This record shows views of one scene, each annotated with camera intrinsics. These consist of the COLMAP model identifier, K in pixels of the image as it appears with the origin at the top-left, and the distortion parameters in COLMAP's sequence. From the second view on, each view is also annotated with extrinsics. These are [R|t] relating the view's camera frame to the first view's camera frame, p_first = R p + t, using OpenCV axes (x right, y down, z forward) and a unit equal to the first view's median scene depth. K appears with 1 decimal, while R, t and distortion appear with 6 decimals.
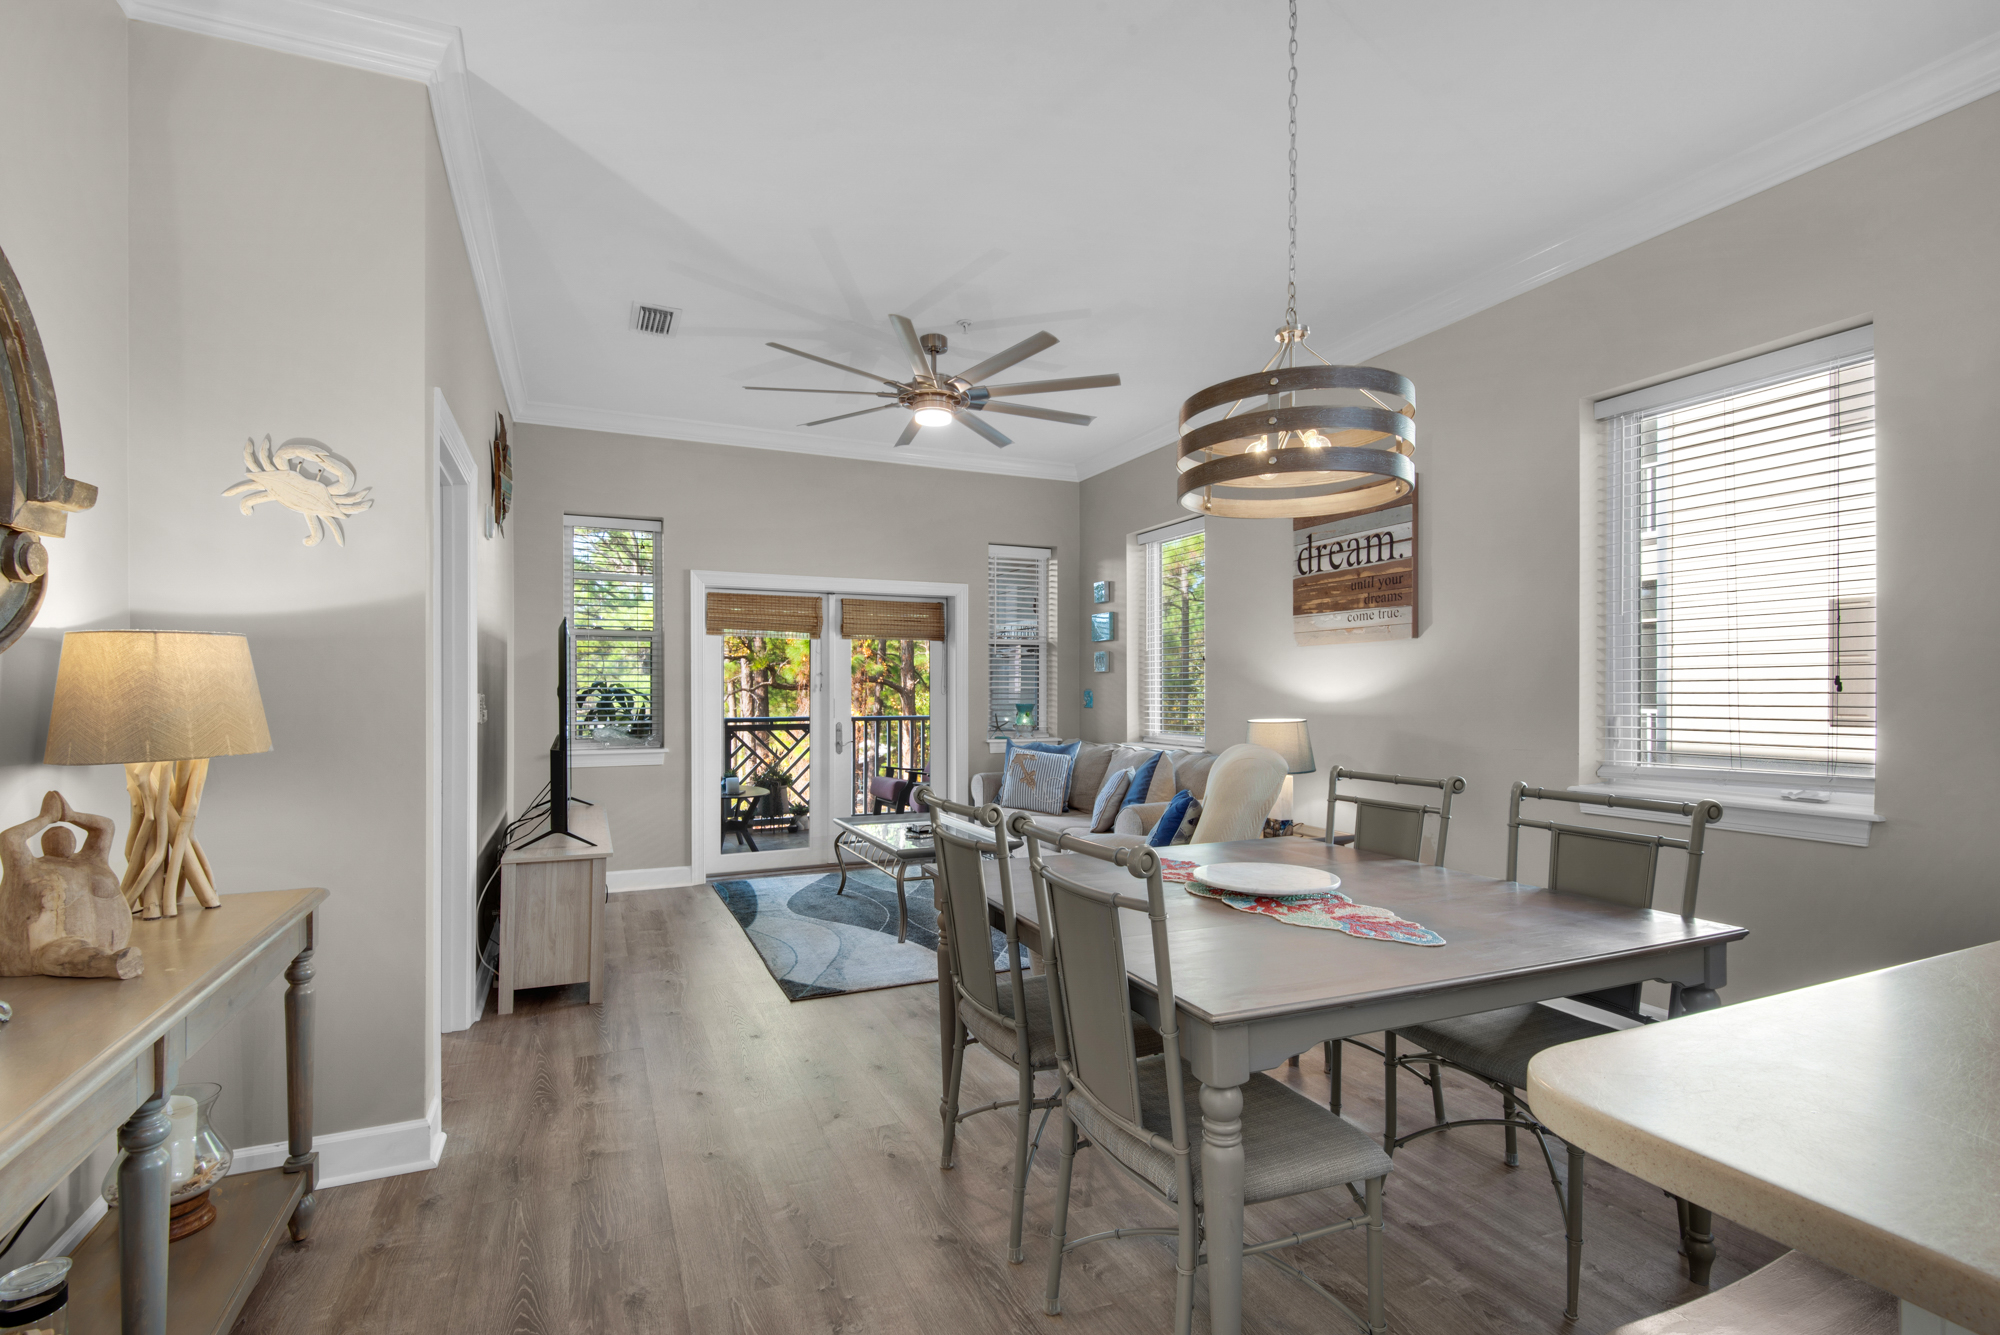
lens RADIAL K [[912.8, 0, 1004.7], [0, 912.8, 679.9], [0, 0, 1]] dist [0.013404, -0.005152]
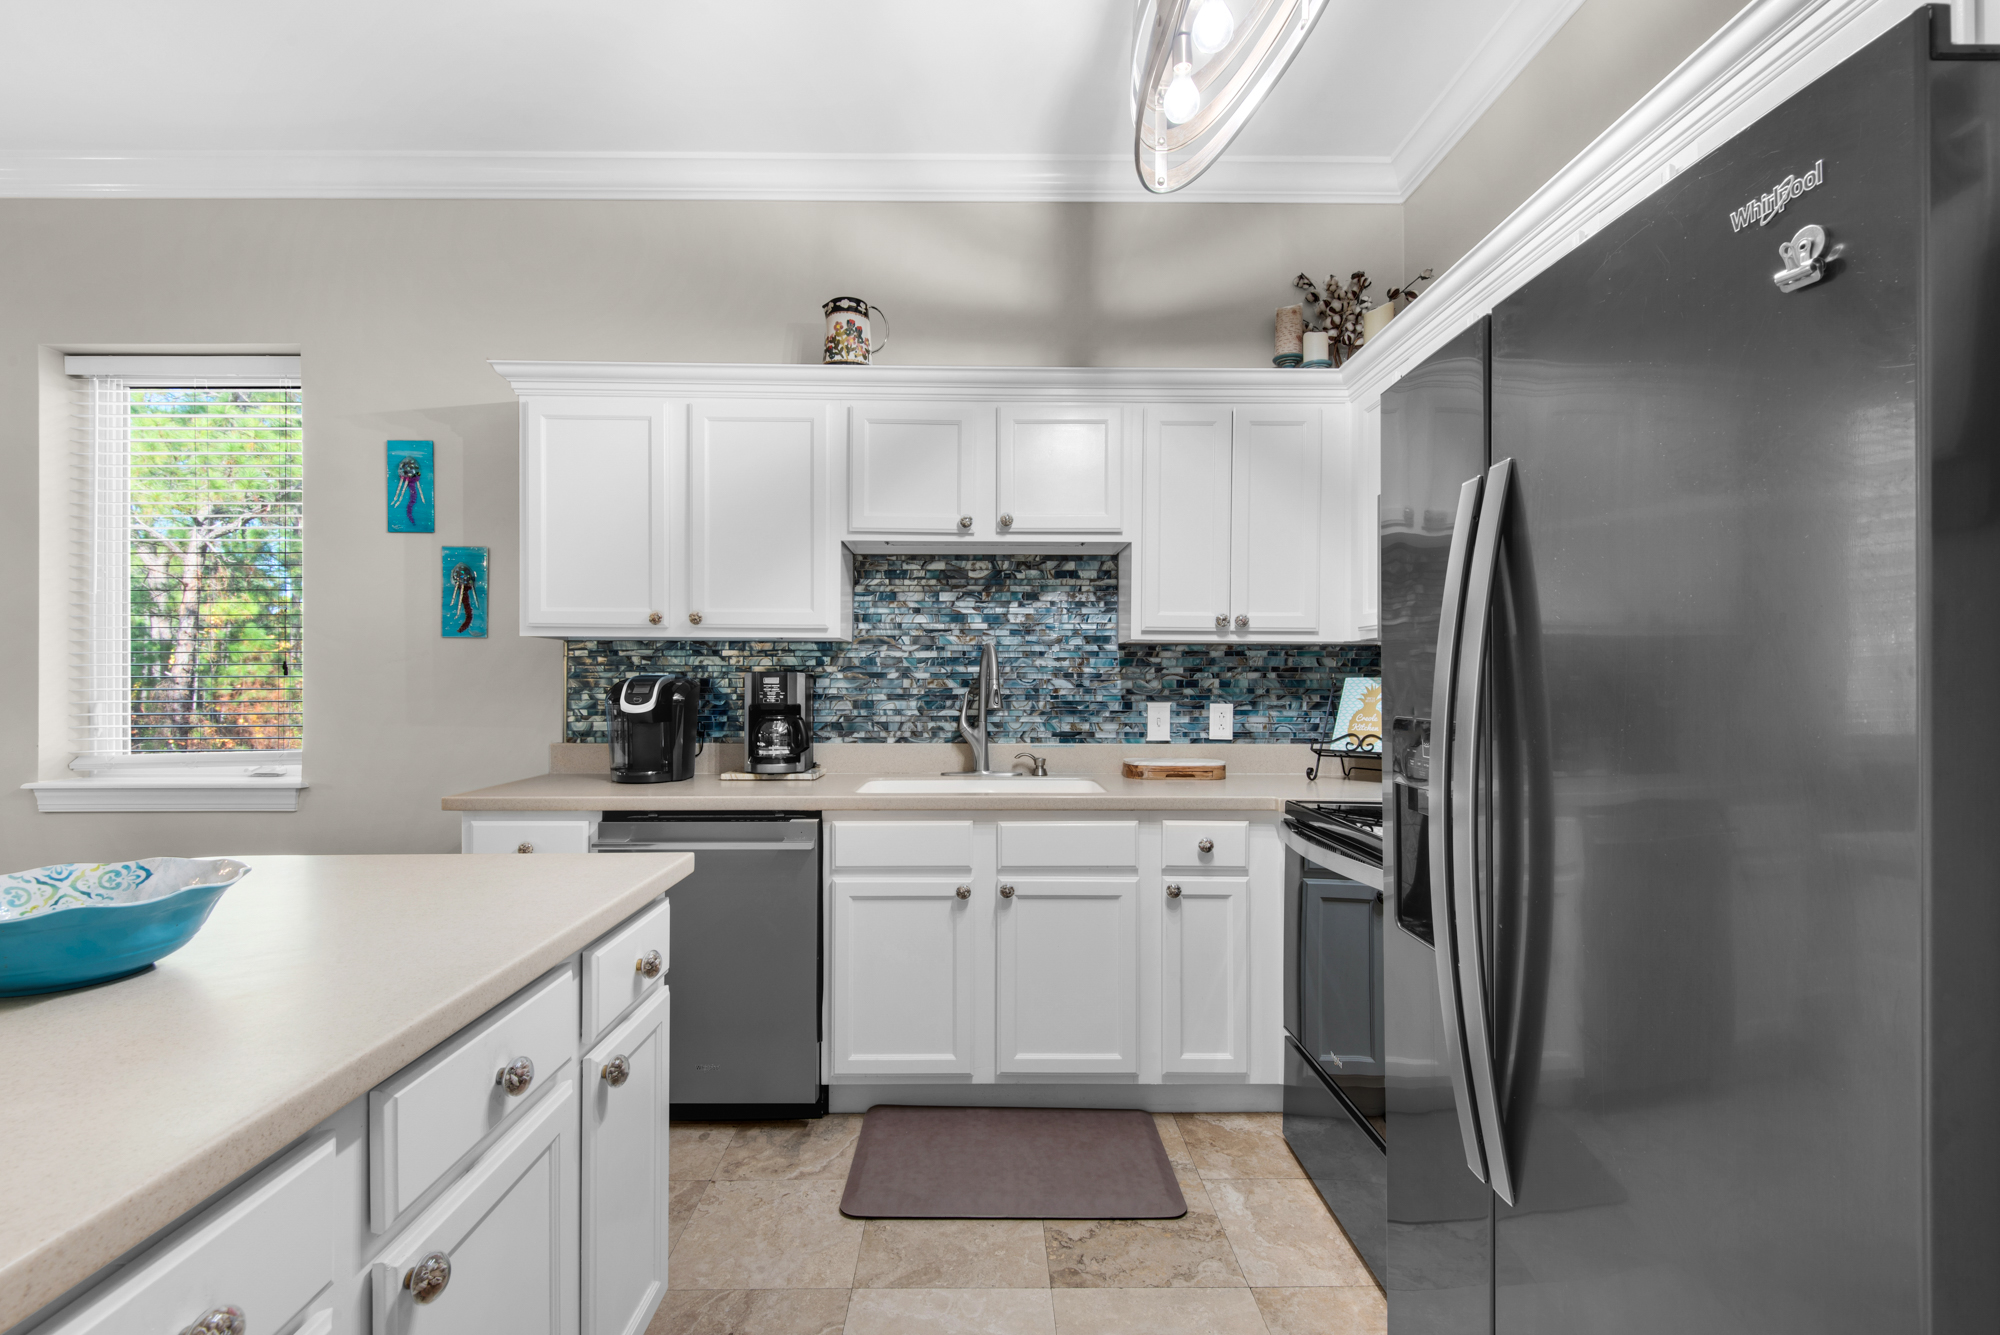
lens RADIAL K [[912.8, 0, 985.3], [0, 912.8, 681.9], [0, 0, 1]] dist [0.013404, -0.005152]
pose [[0.413372, 0.002457, 0.910559, 0.237156], [-0.010411, 0.999944, 0.002029, 0.009093], [-0.910503, -0.010319, 0.413375, -0.244663]]
